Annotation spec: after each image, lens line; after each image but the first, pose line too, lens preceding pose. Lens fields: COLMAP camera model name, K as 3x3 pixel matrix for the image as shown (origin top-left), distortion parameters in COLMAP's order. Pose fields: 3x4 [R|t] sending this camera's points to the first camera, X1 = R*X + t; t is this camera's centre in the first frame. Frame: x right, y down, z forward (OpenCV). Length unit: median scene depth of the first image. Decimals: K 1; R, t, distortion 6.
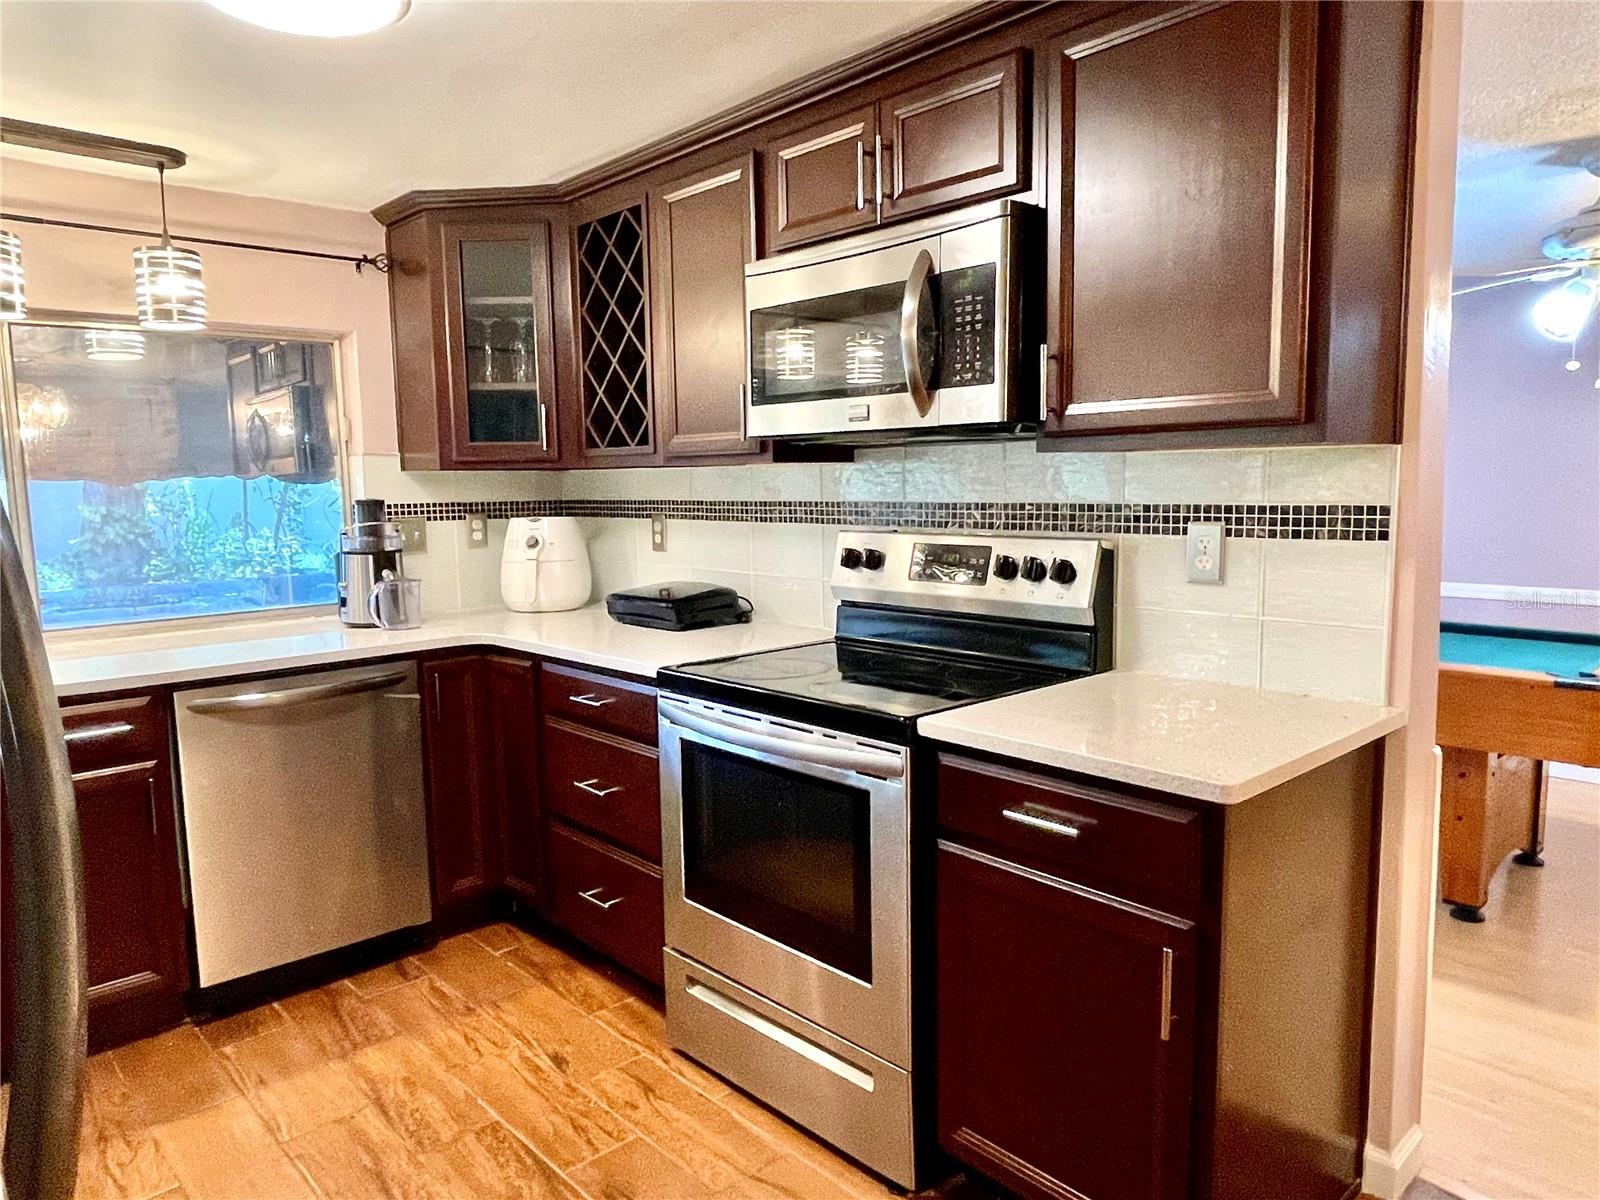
lens RADIAL K [[1061.0, 0, 796.9], [0, 1061.0, 591.9], [0, 0, 1]] dist [0.054465, -0.084436]
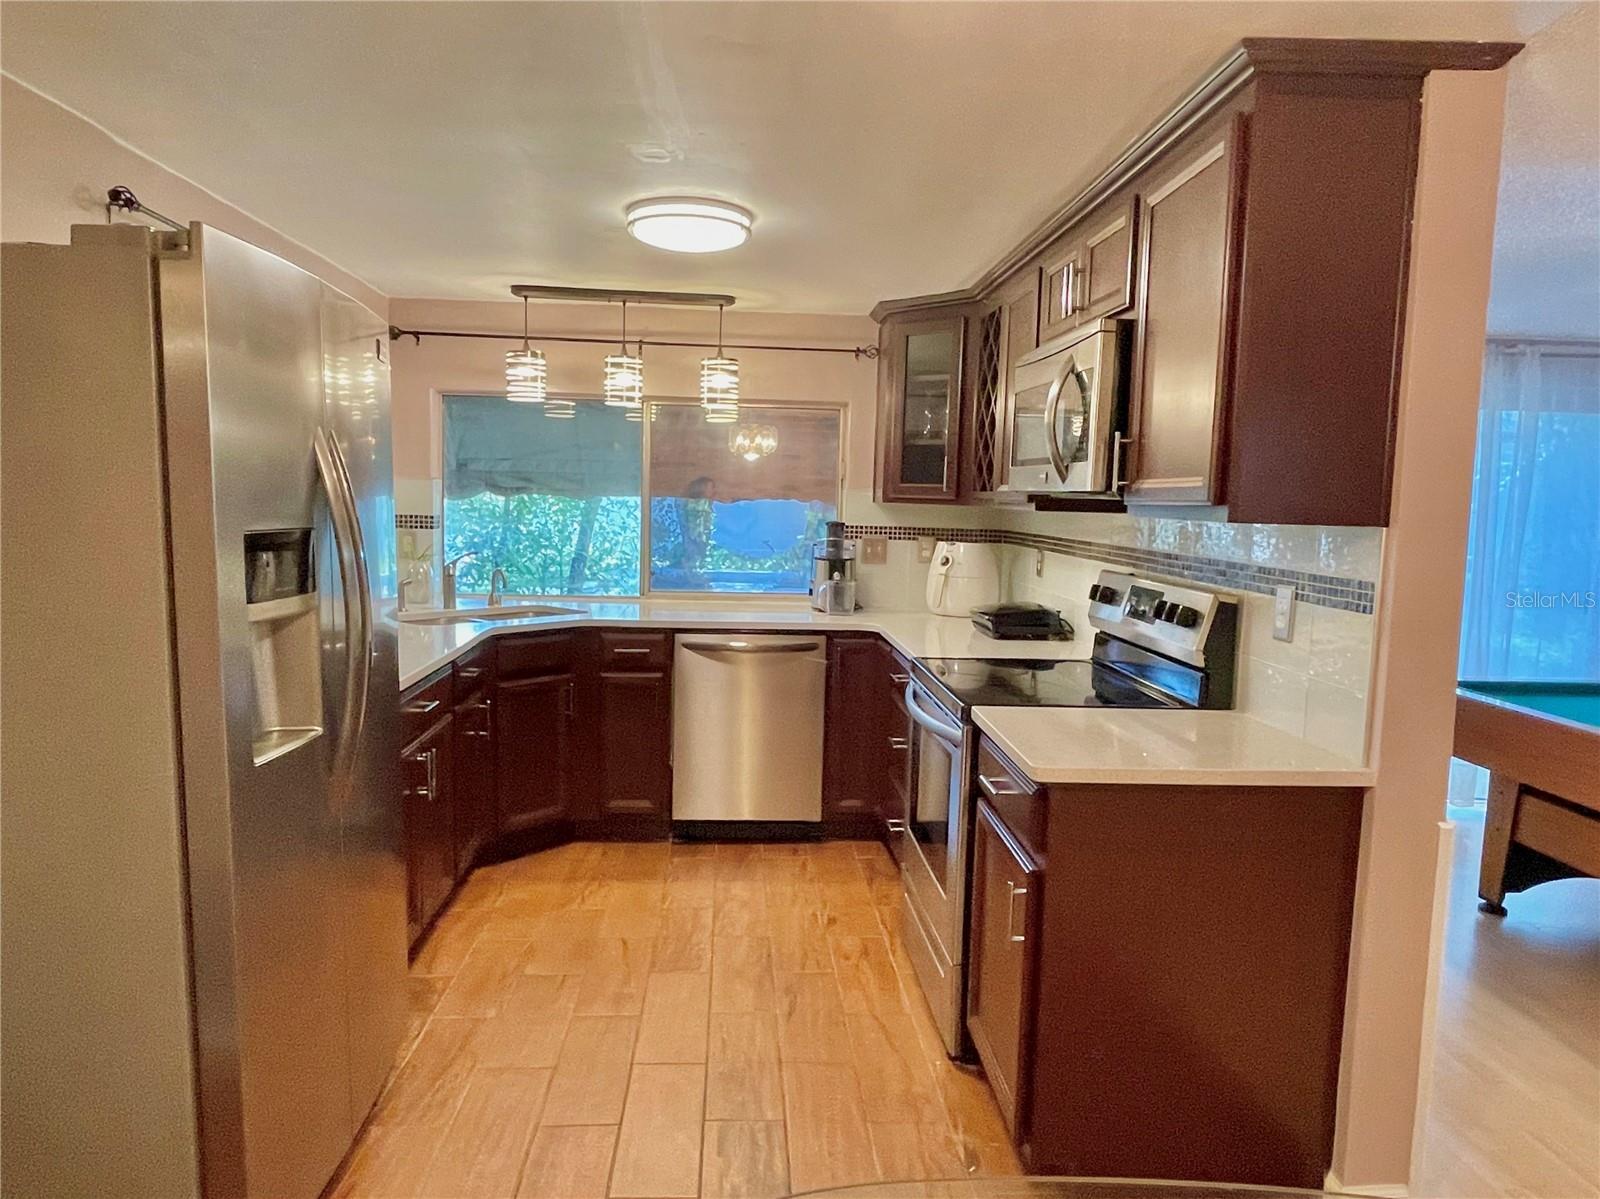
lens RADIAL K [[1061.0, 0, 796.9], [0, 1061.0, 591.4], [0, 0, 1]] dist [0.054465, -0.084436]
pose [[0.773204, 0.095463, -0.626931, 0.489811], [-0.105871, 0.994162, 0.020809, -0.020399], [0.625257, 0.050284, 0.778797, -0.131847]]
